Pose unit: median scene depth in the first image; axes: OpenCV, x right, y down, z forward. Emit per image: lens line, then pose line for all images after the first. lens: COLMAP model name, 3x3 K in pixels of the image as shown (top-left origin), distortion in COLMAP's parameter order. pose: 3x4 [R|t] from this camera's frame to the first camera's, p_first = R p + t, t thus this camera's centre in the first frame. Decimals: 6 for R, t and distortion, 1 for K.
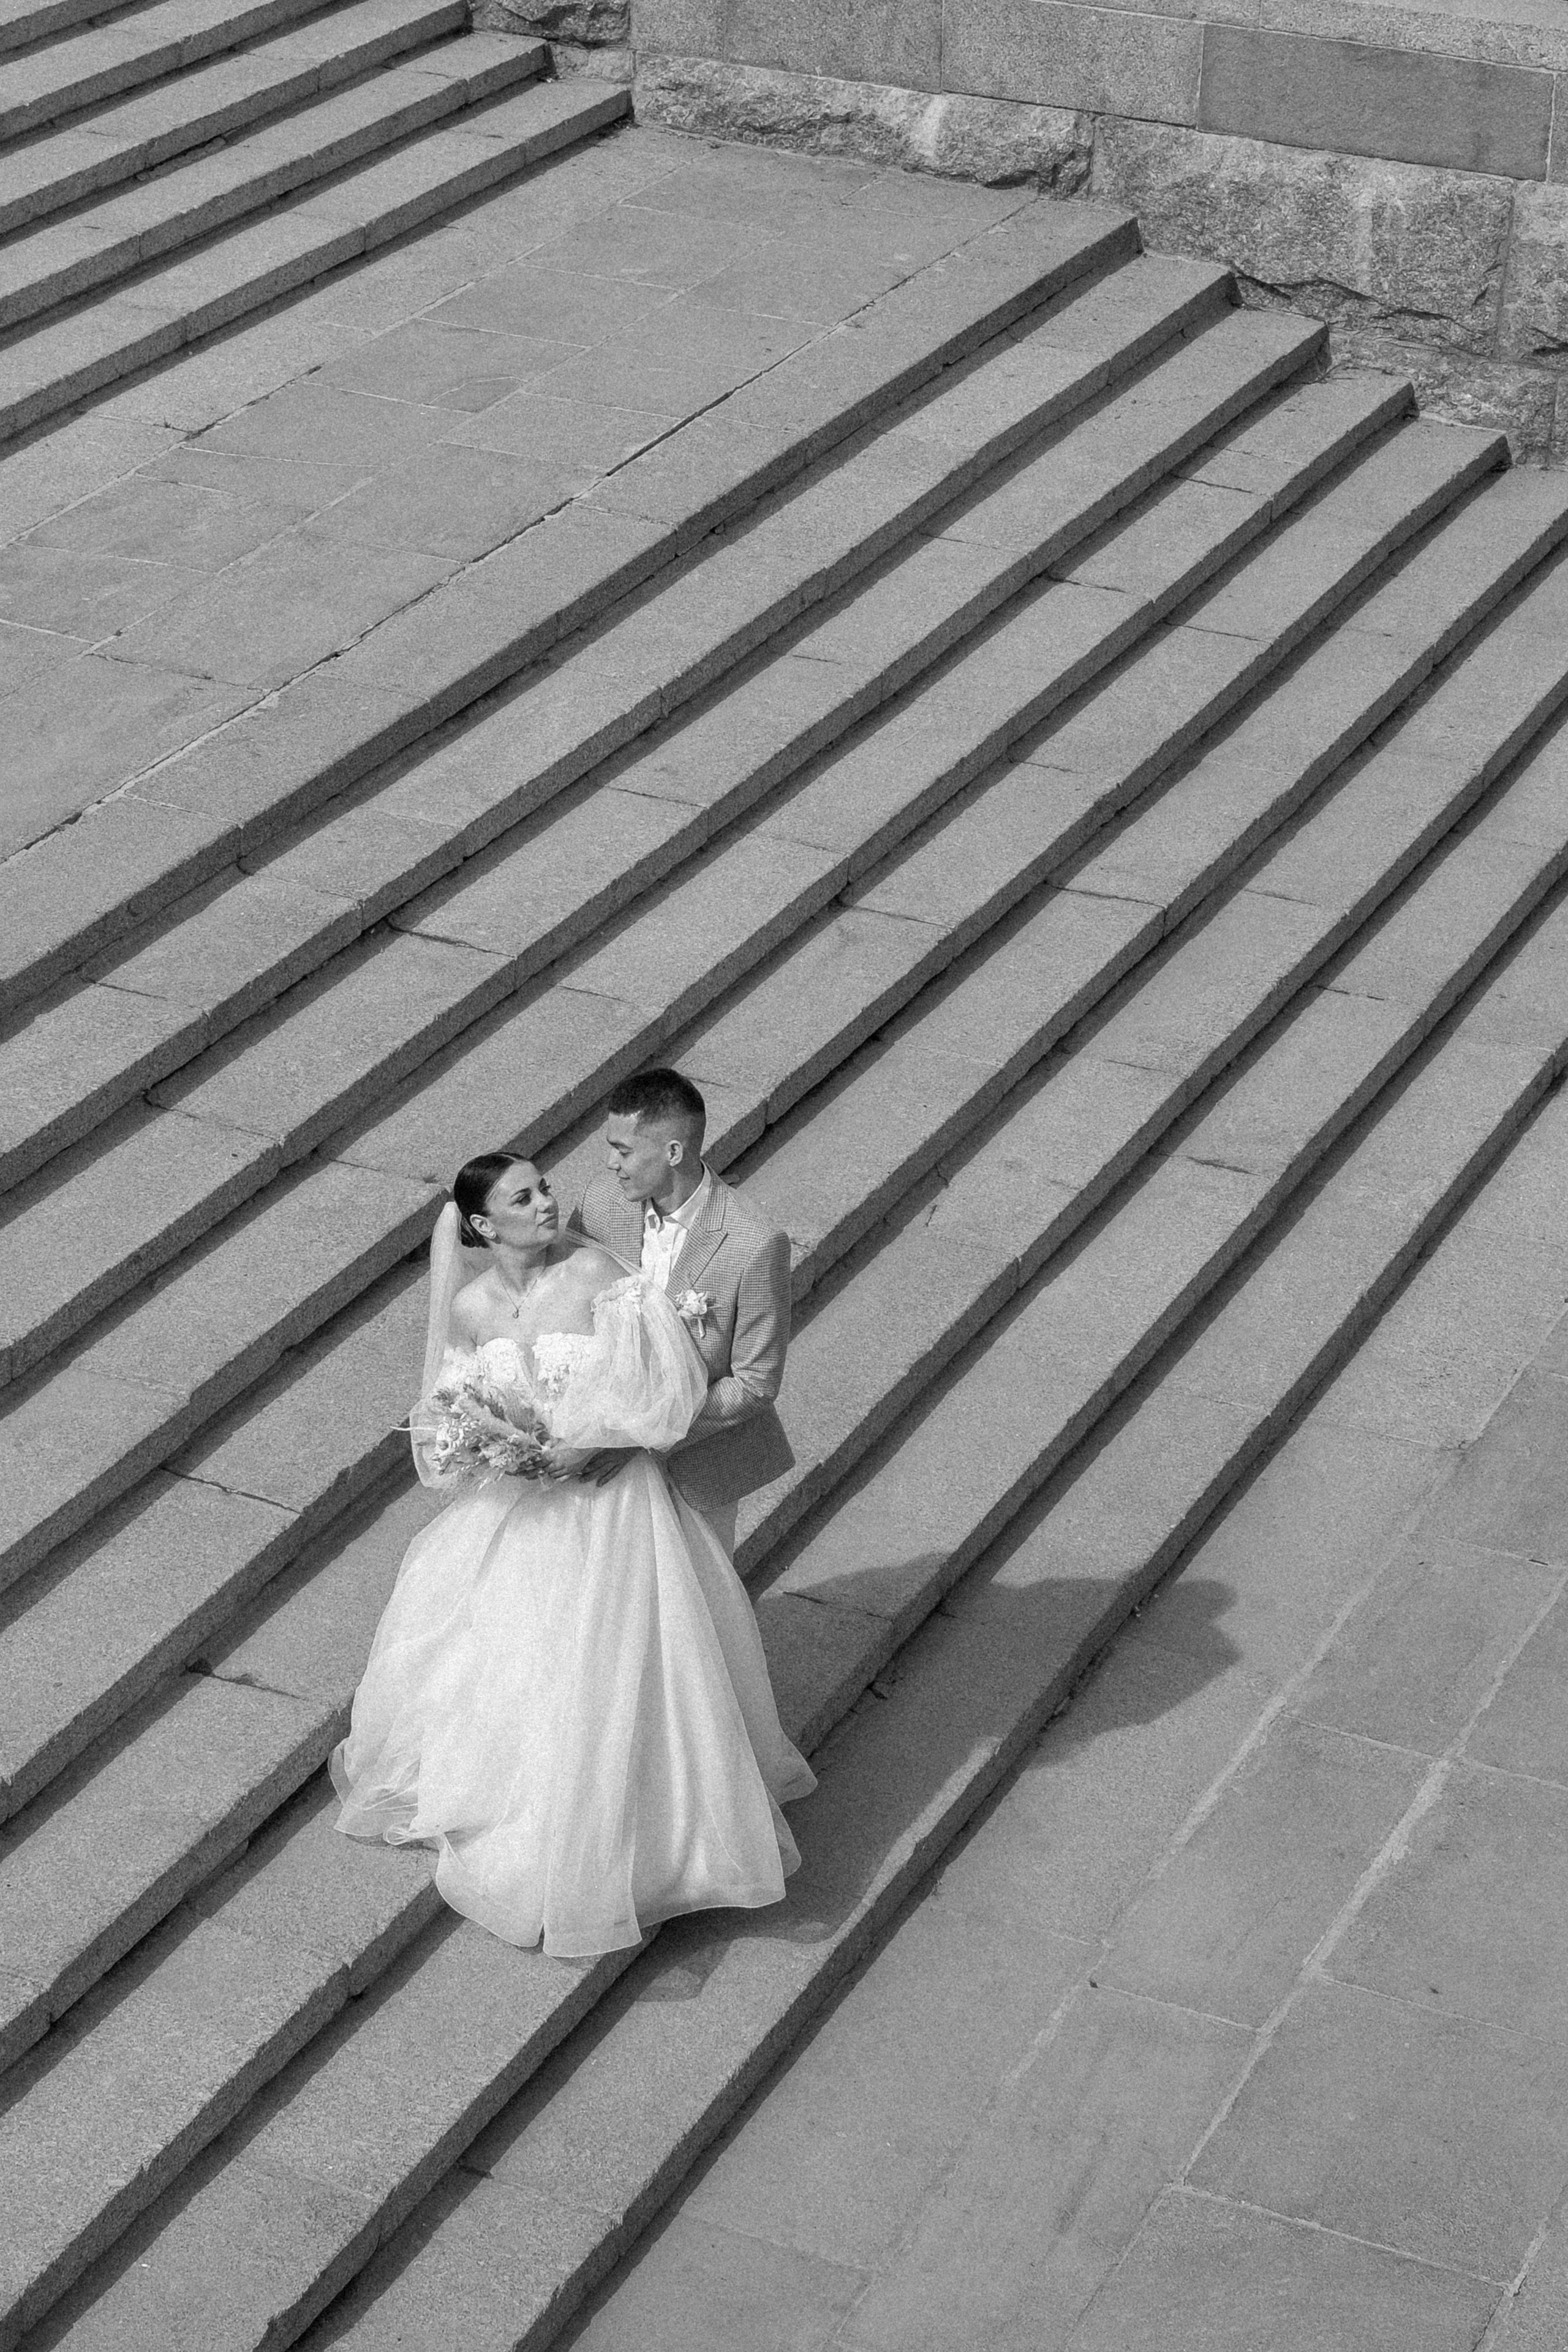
lens RADIAL K [[3553.4, 0, 784.0], [0, 3553.4, 1176.0], [0, 0, 1]] dist [-0.117072, -0.050504]
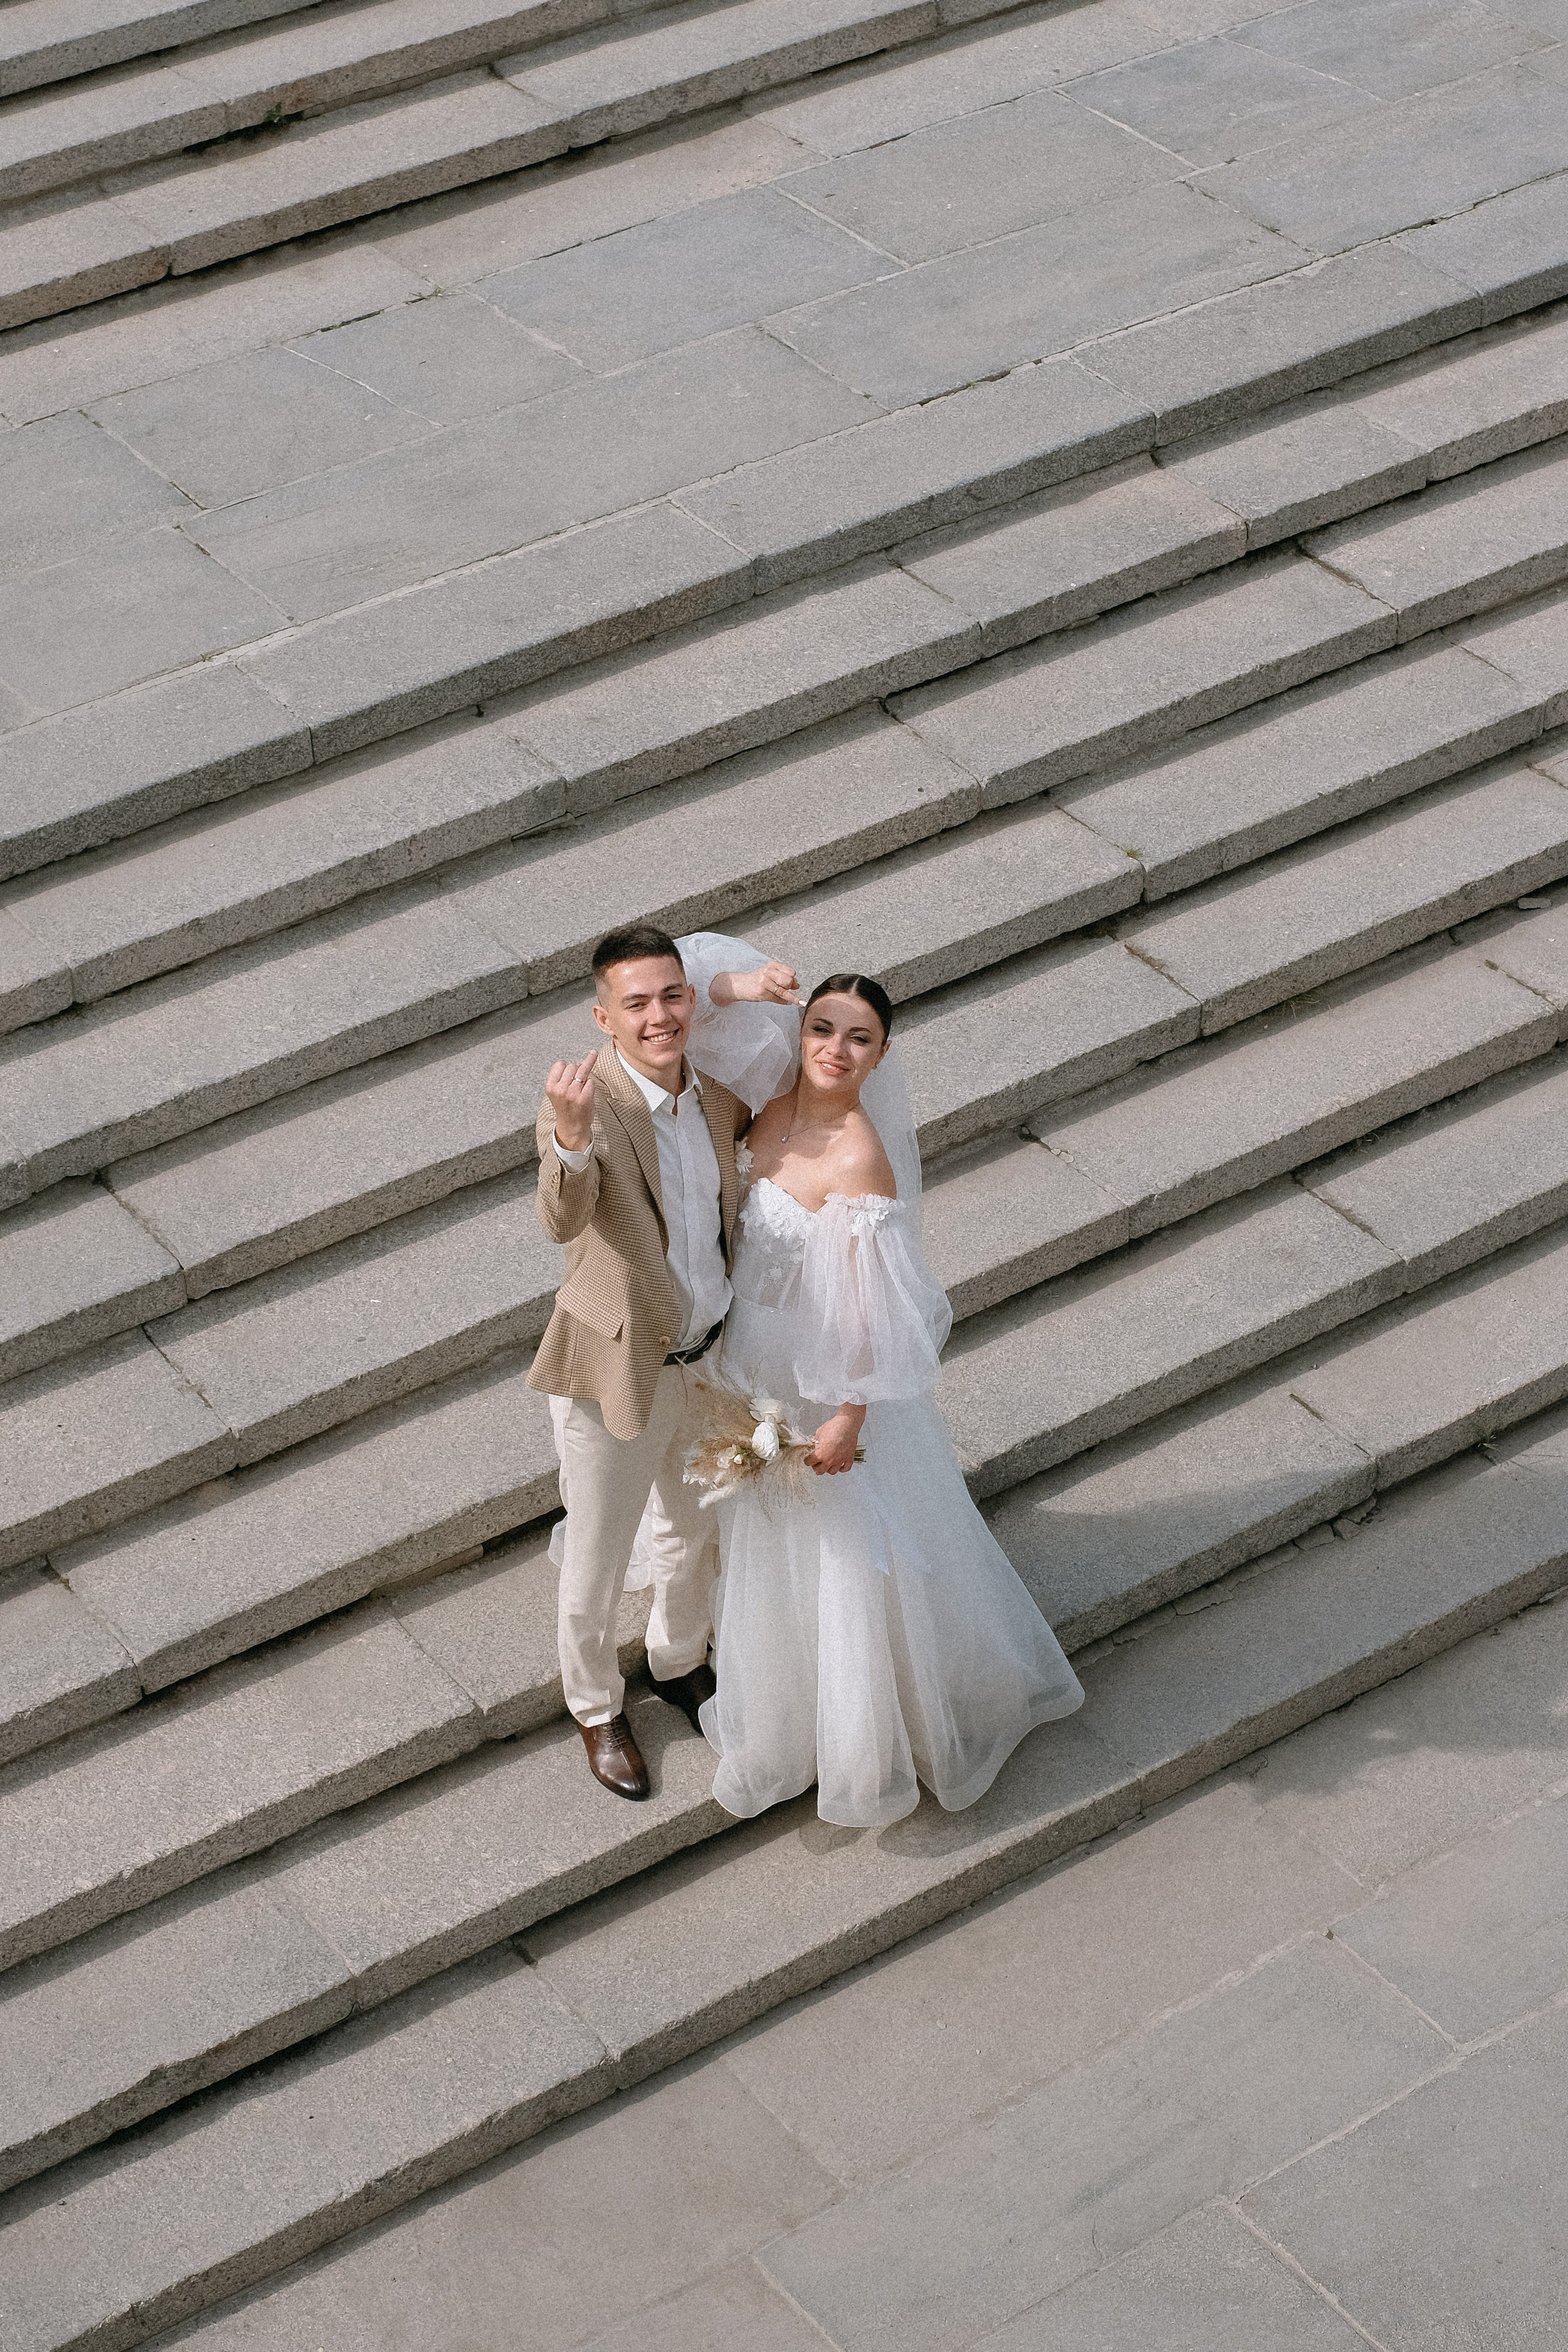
lens RADIAL K [[3630.8, 0, 784.0], [0, 3630.8, 1176.0], [0, 0, 1]] dist [-0.093166, 0.046533]
pose [[0.915859, 0.230843, -0.328503, 0.144206], [-0.182815, 0.968216, 0.170692, -0.060590], [0.357465, -0.096274, 0.928951, 0.070811]]
